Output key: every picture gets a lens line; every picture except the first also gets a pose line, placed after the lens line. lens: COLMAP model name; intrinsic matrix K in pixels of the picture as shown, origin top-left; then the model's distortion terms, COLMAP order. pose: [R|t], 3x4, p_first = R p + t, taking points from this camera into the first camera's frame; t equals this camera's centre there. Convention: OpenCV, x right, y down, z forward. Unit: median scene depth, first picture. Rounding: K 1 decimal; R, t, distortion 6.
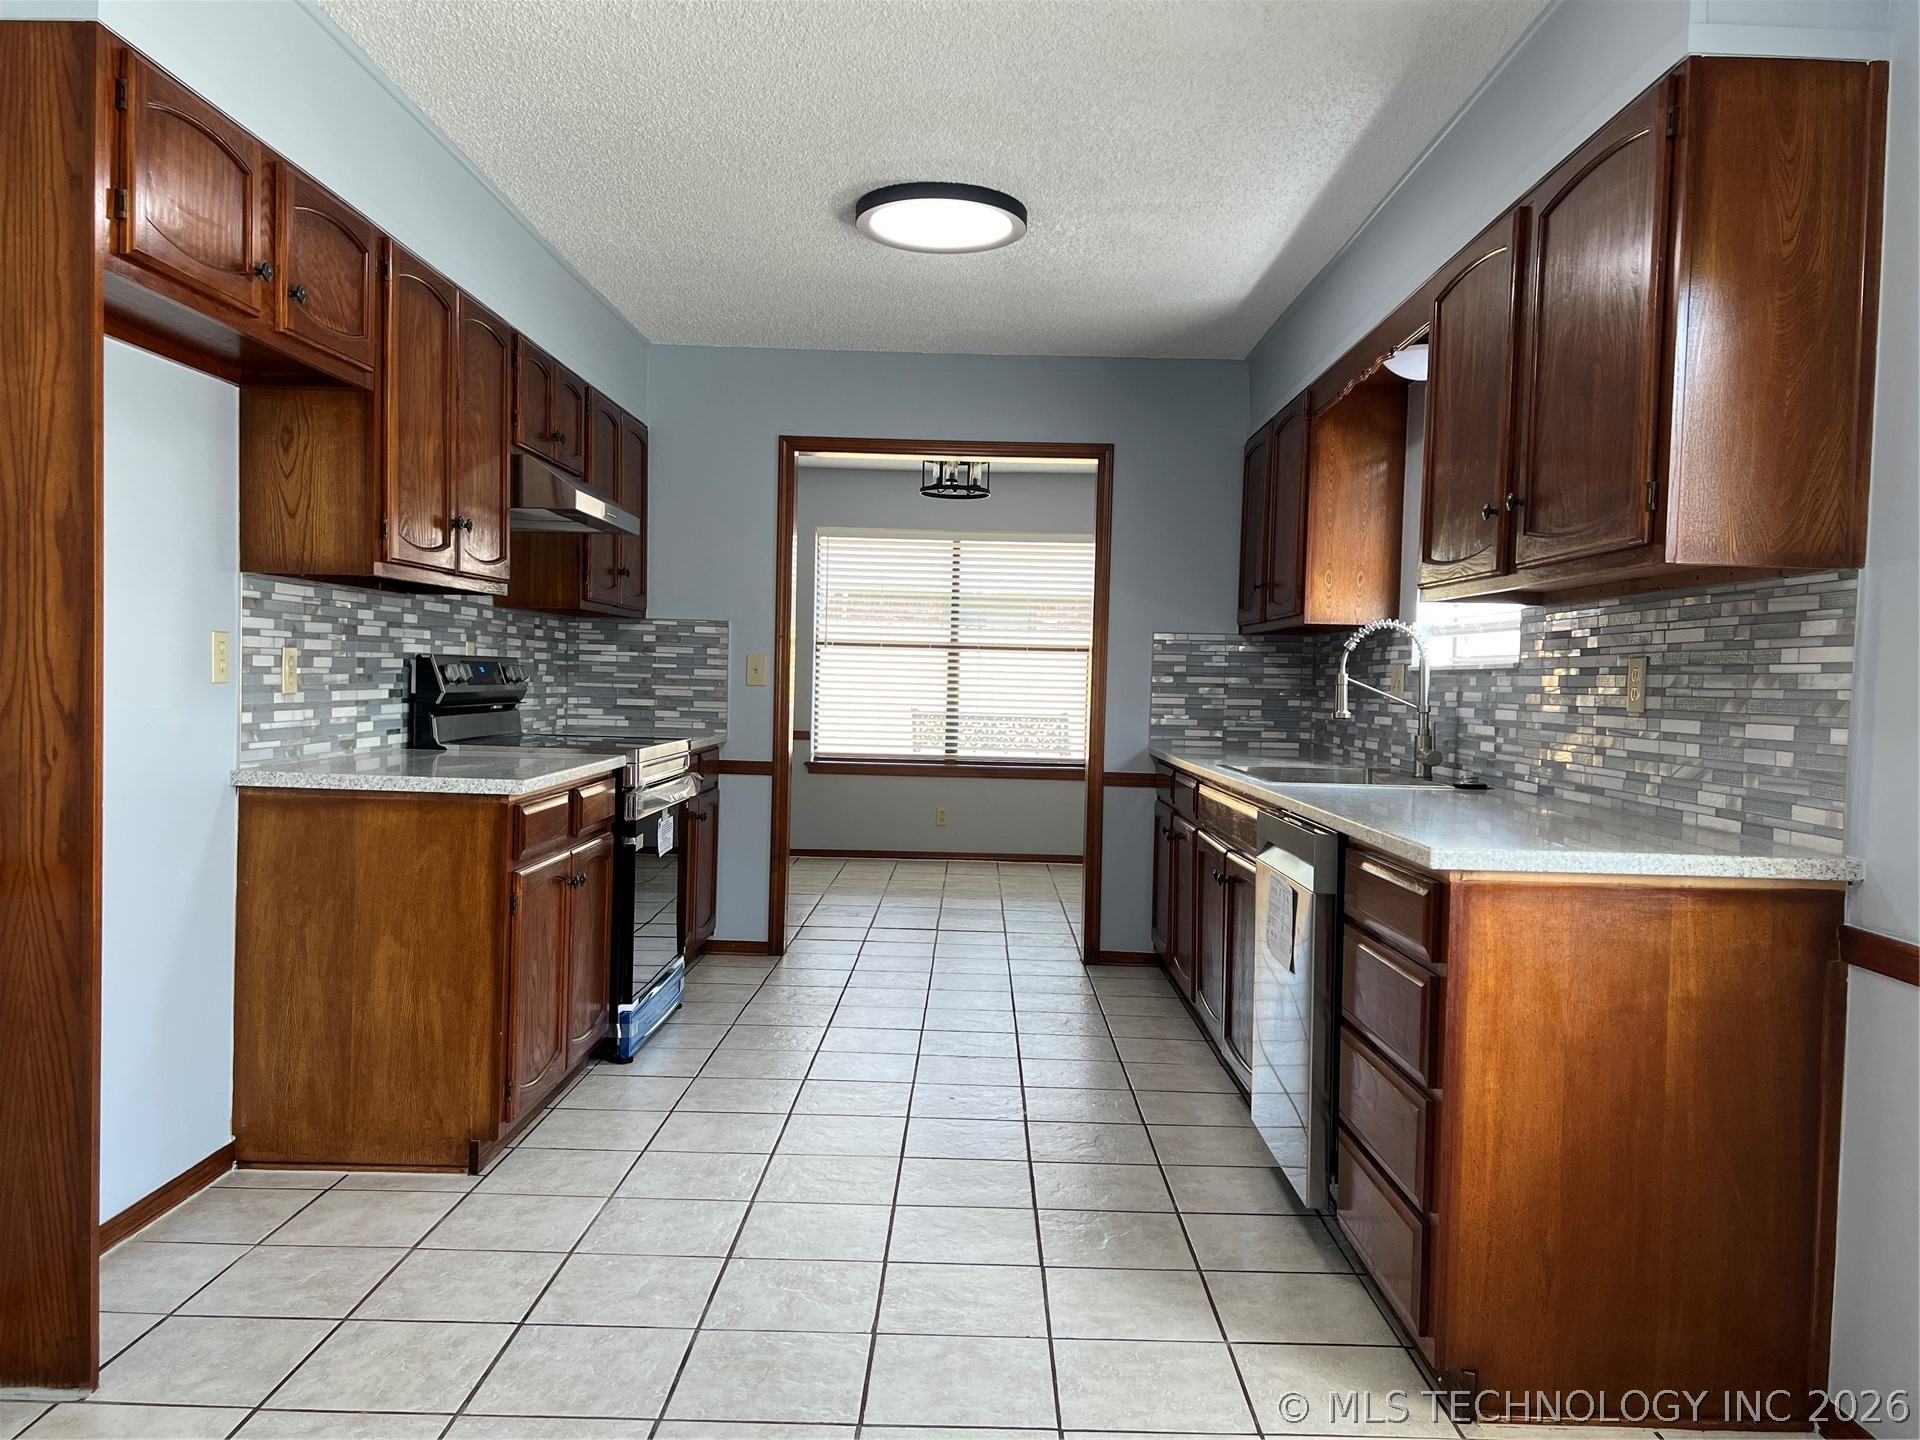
lens RADIAL K [[1446.8, 0, 961.2], [0, 1446.8, 723.8], [0, 0, 1]] dist [0.001057, 0.000118]
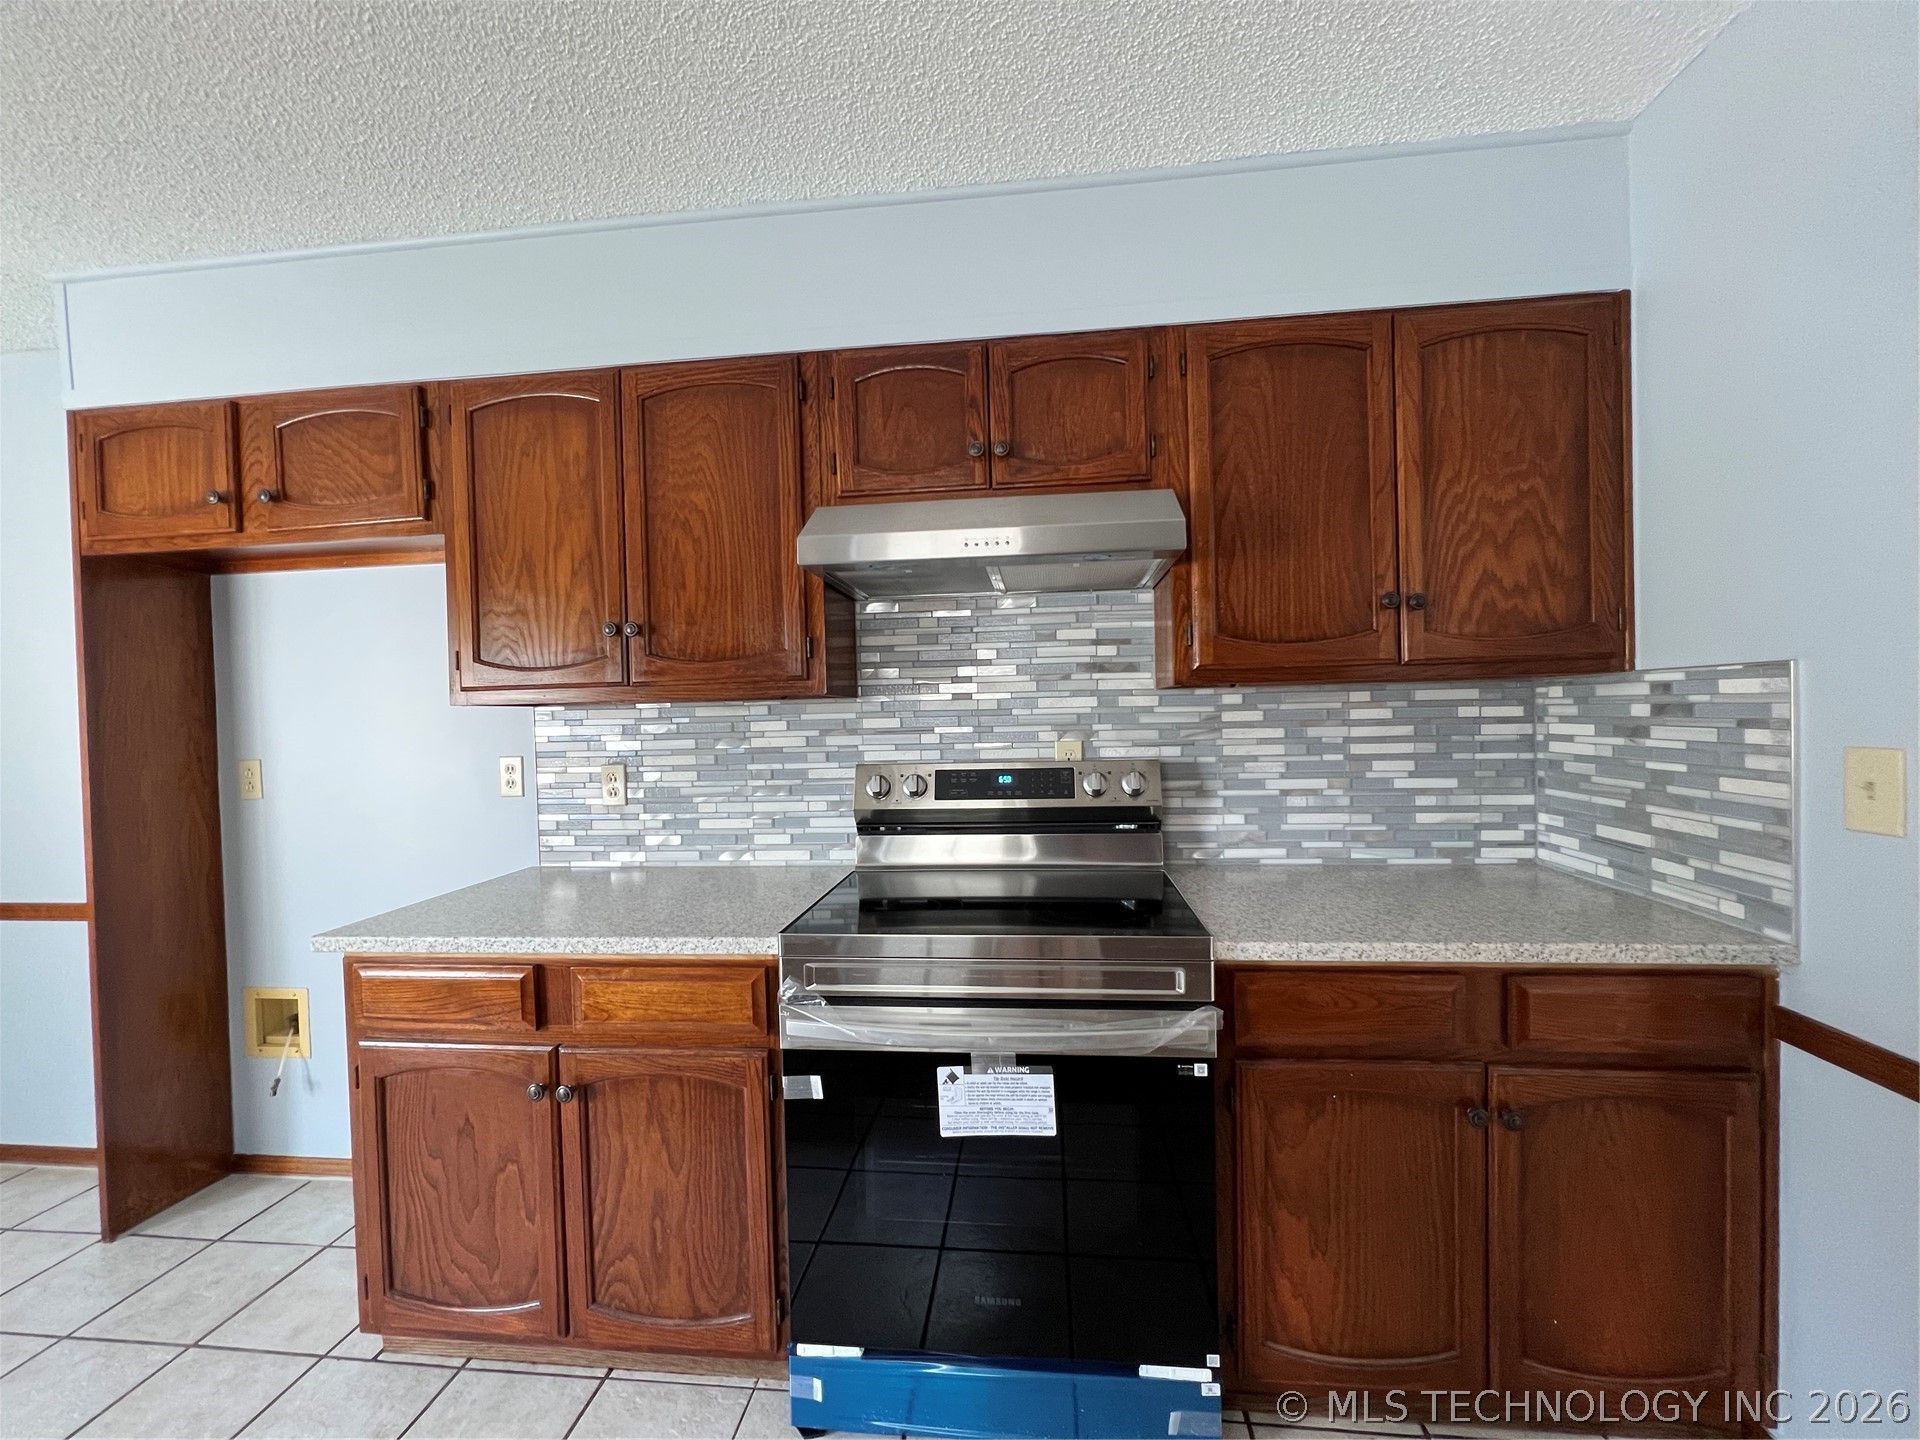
lens RADIAL K [[765.9, 0, 963.8], [0, 765.9, 724.9], [0, 0, 1]] dist [0.002618, 0.000094]
pose [[-0.096795, -0.012861, -0.995221, 0.068949], [-0.011624, 0.999863, -0.011790, -0.048190], [0.995236, 0.010427, -0.096932, 0.794503]]
